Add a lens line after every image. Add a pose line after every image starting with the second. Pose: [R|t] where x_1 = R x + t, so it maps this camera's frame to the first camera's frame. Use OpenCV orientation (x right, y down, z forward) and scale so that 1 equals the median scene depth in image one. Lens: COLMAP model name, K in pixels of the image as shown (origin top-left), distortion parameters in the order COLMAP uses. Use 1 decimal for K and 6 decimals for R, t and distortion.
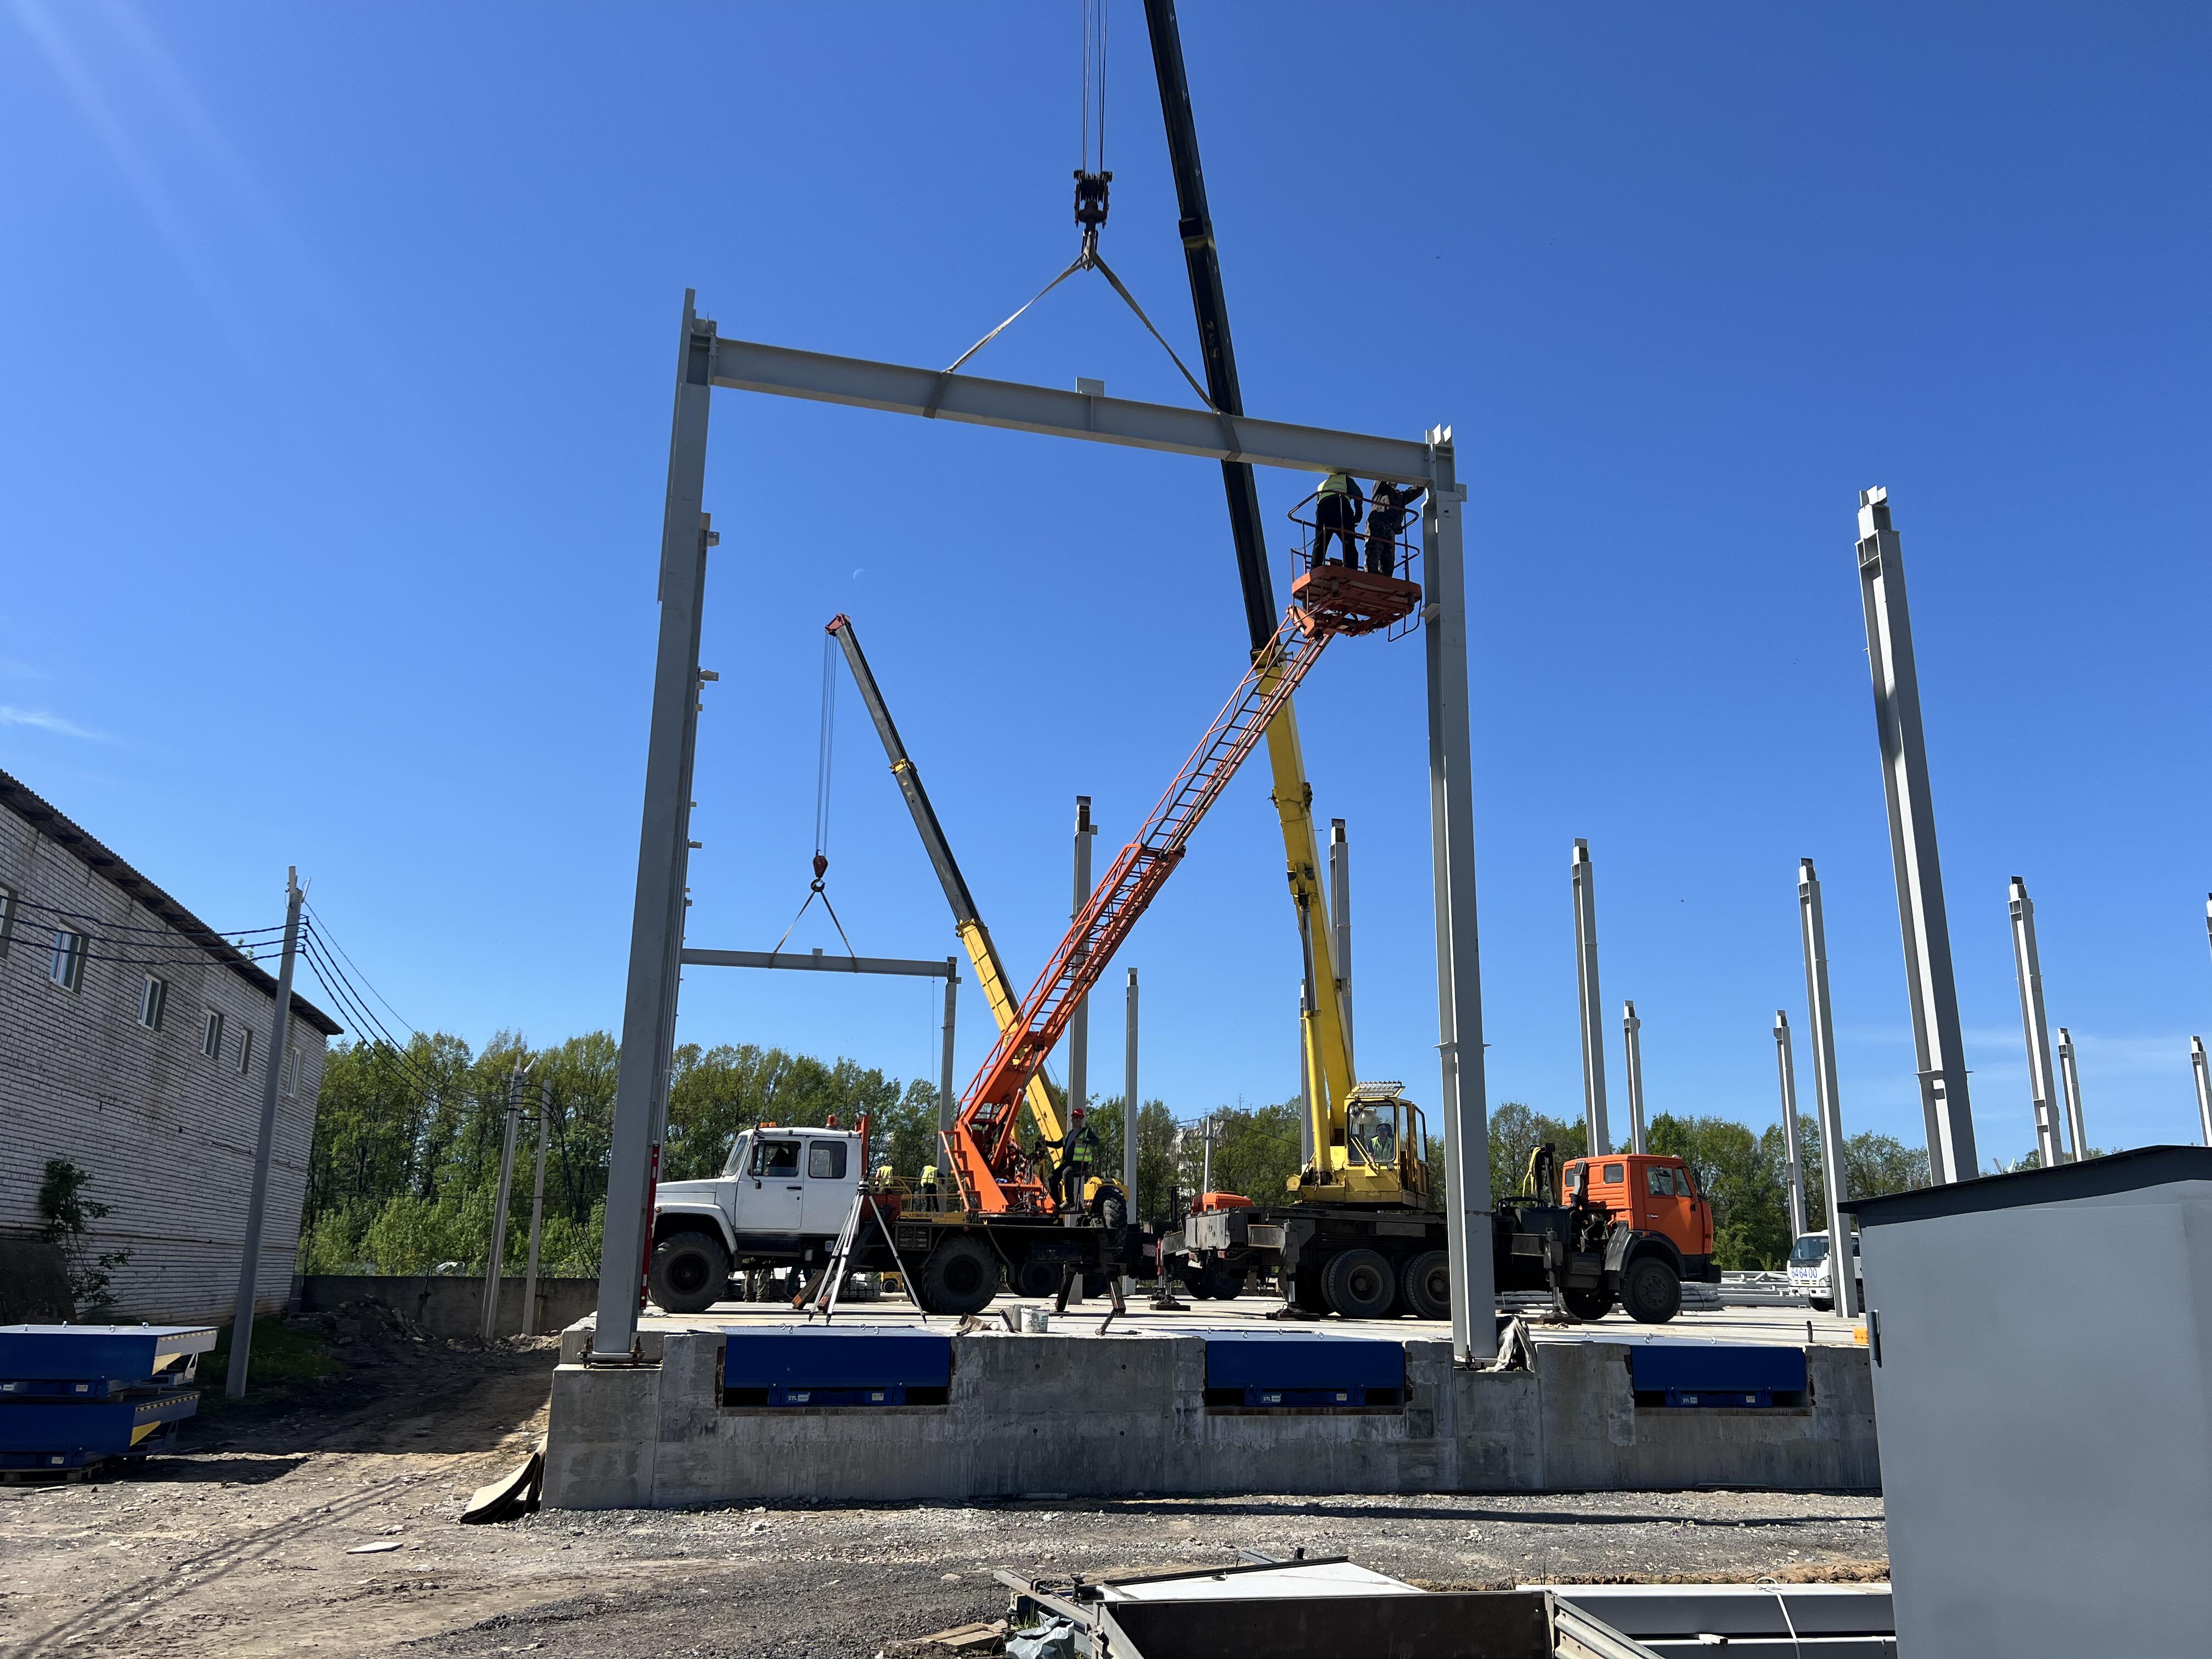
lens RADIAL K [[1663.0, 0, 1103.8], [0, 1663.0, 850.9], [0, 0, 1]] dist [0.048019, -0.052418]
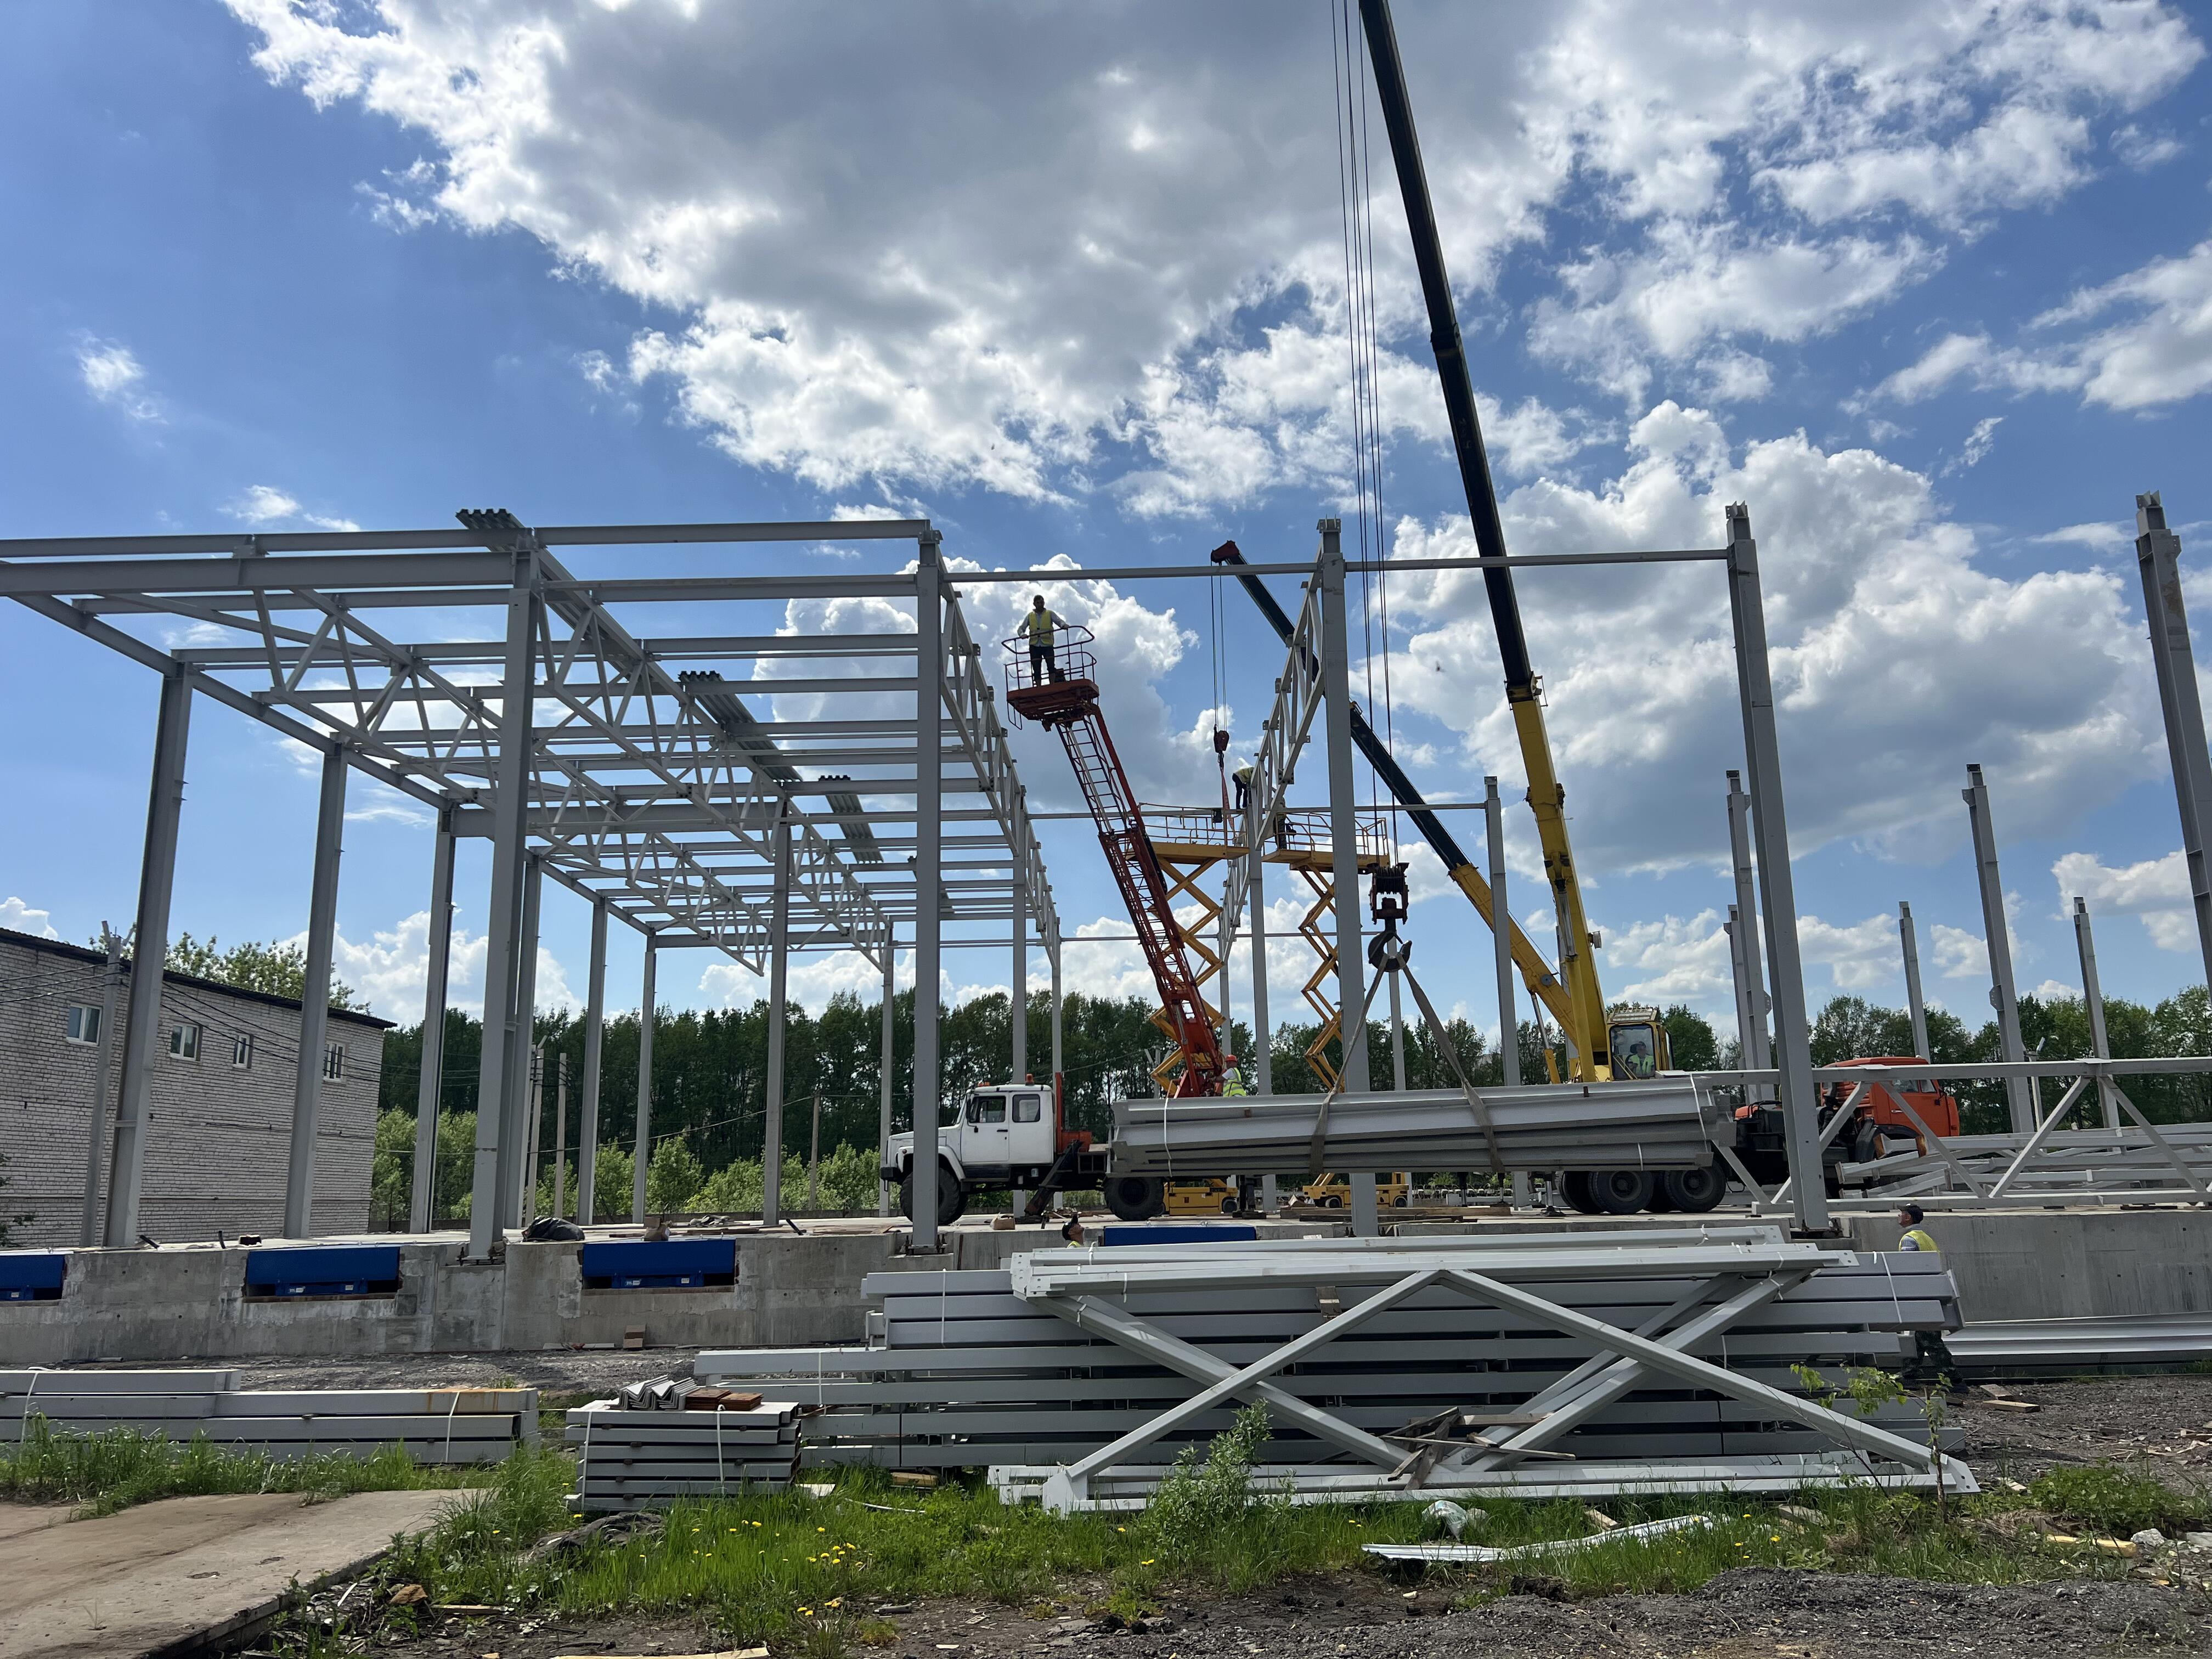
lens RADIAL K [[1663.0, 0, 1120.6], [0, 1663.0, 840.0], [0, 0, 1]] dist [0.048019, -0.052418]
pose [[0.963177, -0.091141, -0.252949, 1.098081], [0.100452, 0.994649, 0.024118, -0.009591], [0.249397, -0.048640, 0.967179, -0.155839]]
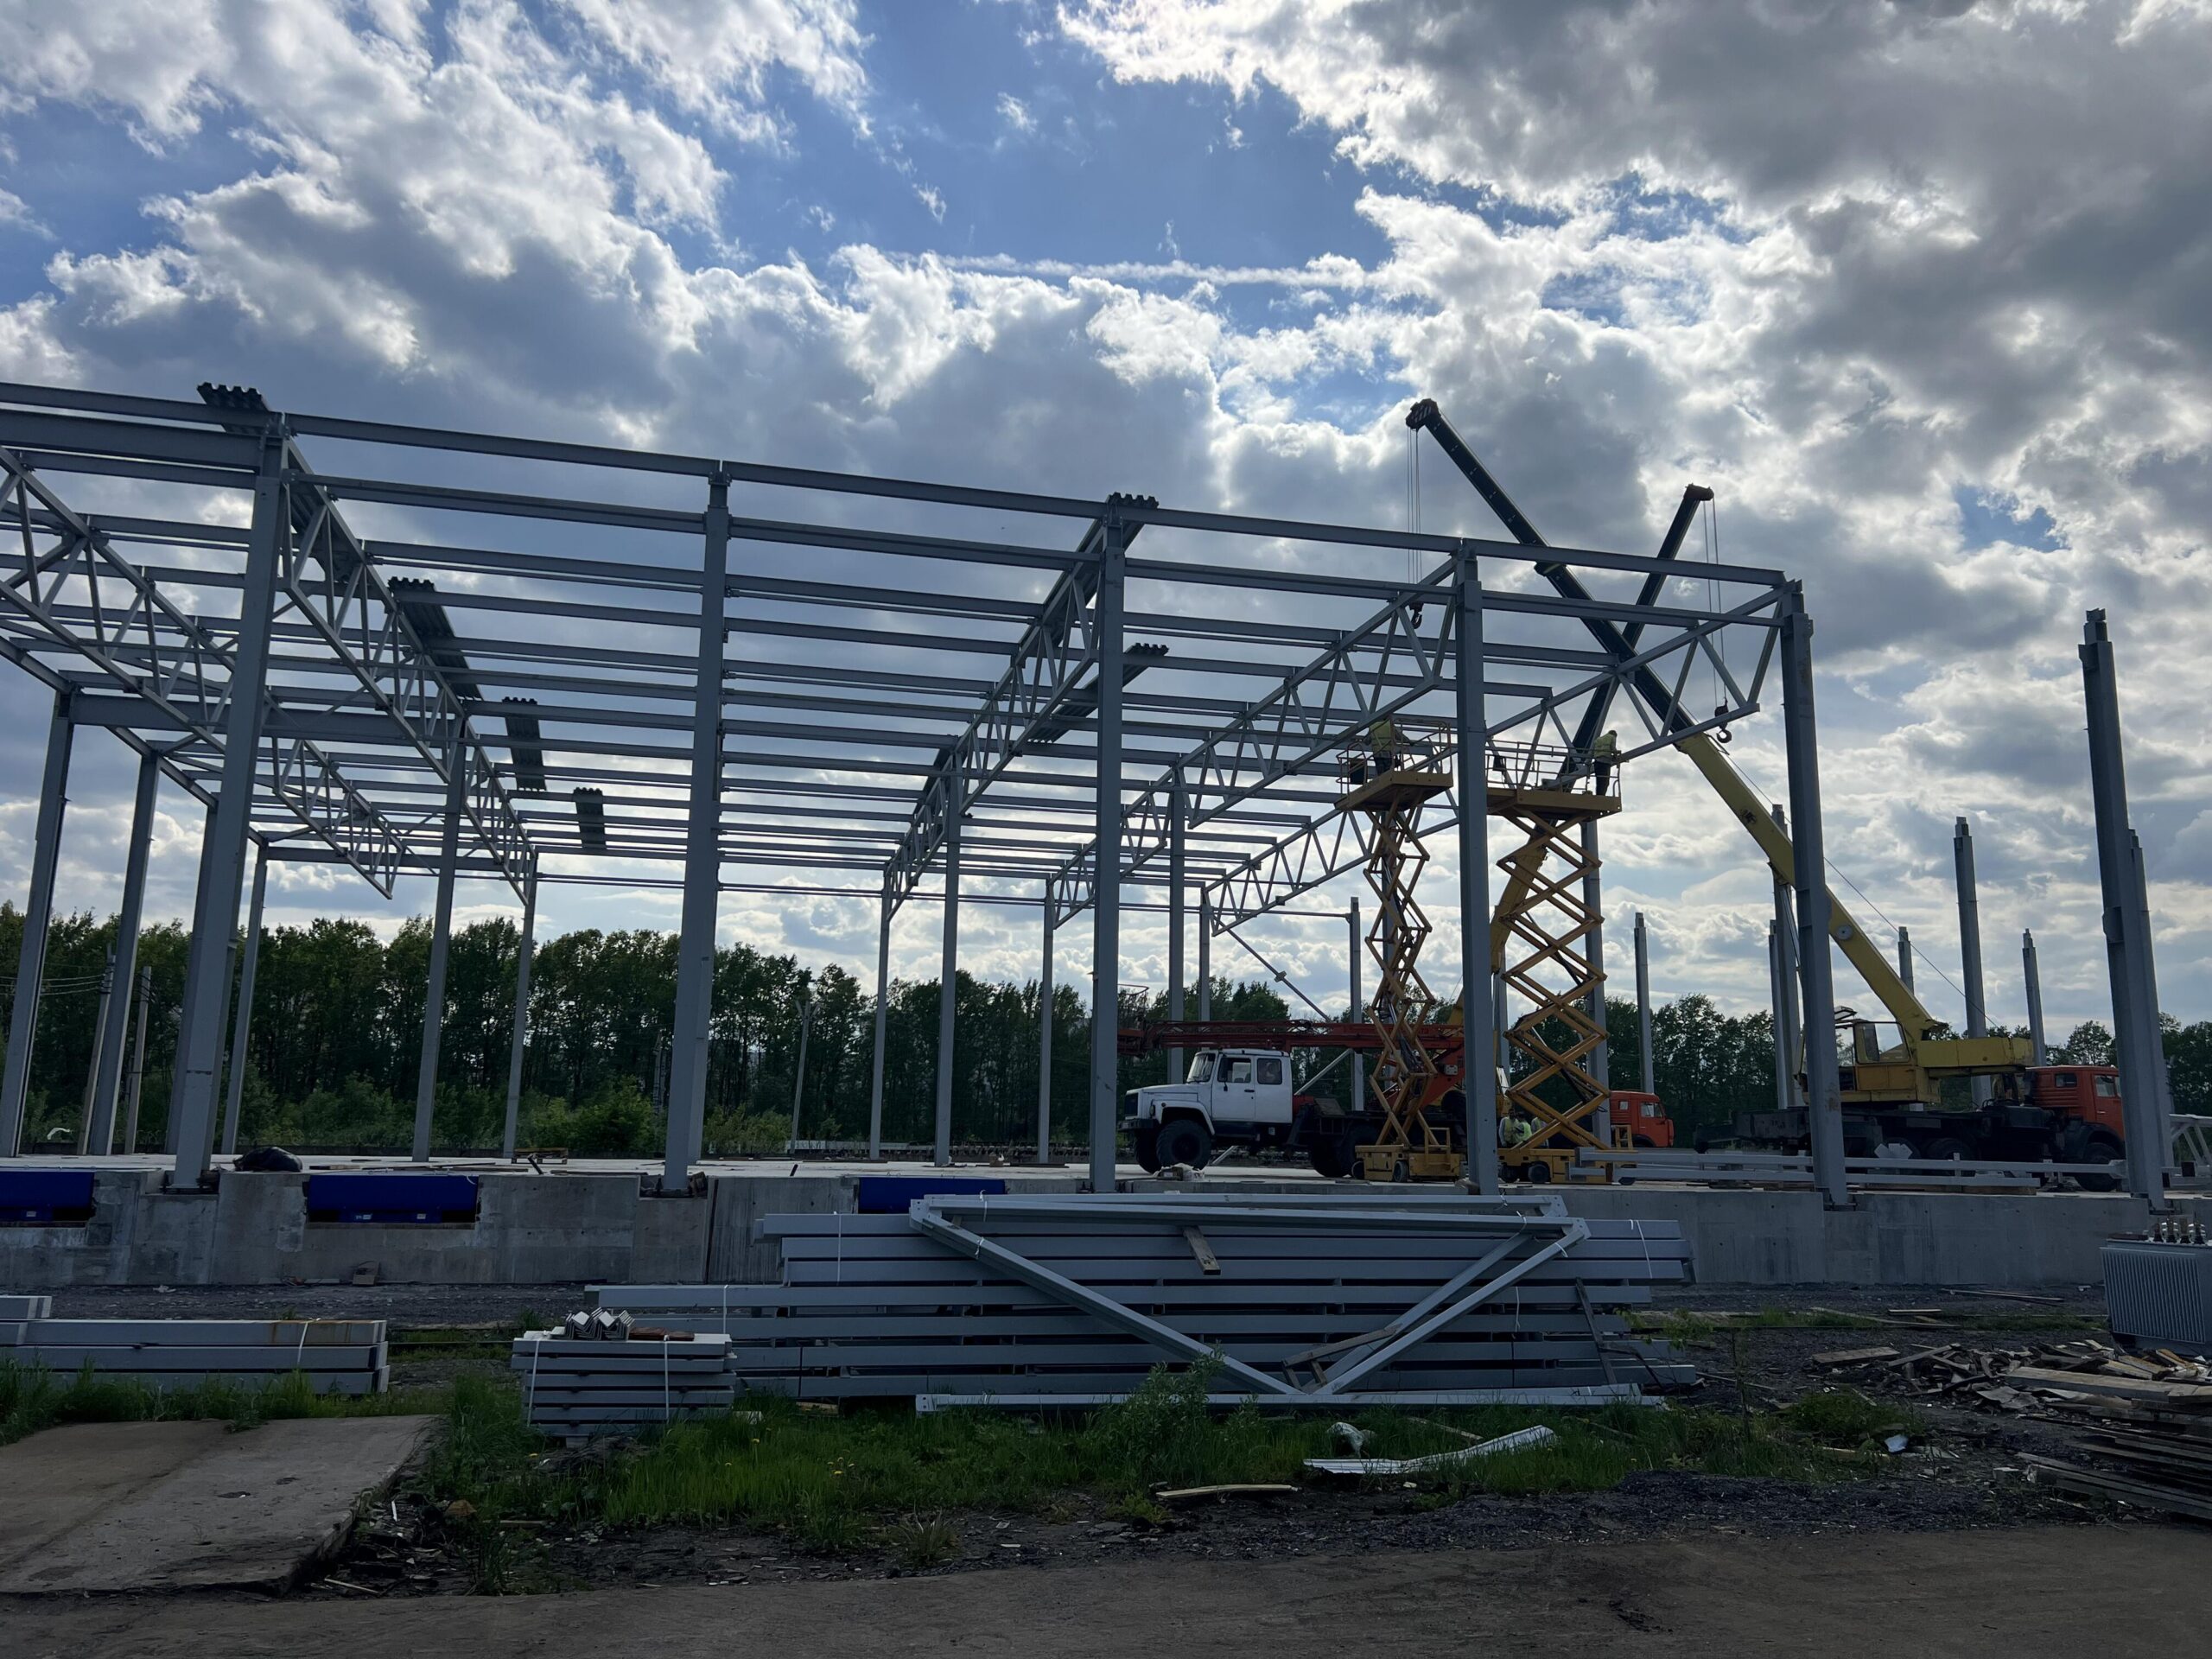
lens RADIAL K [[1663.0, 0, 1111.4], [0, 1663.0, 840.9], [0, 0, 1]] dist [0.048019, -0.052418]
pose [[0.999770, -0.004258, -0.021041, 0.957553], [0.005586, 0.997968, 0.063474, -0.032364], [0.020728, -0.063577, 0.997762, -0.233889]]
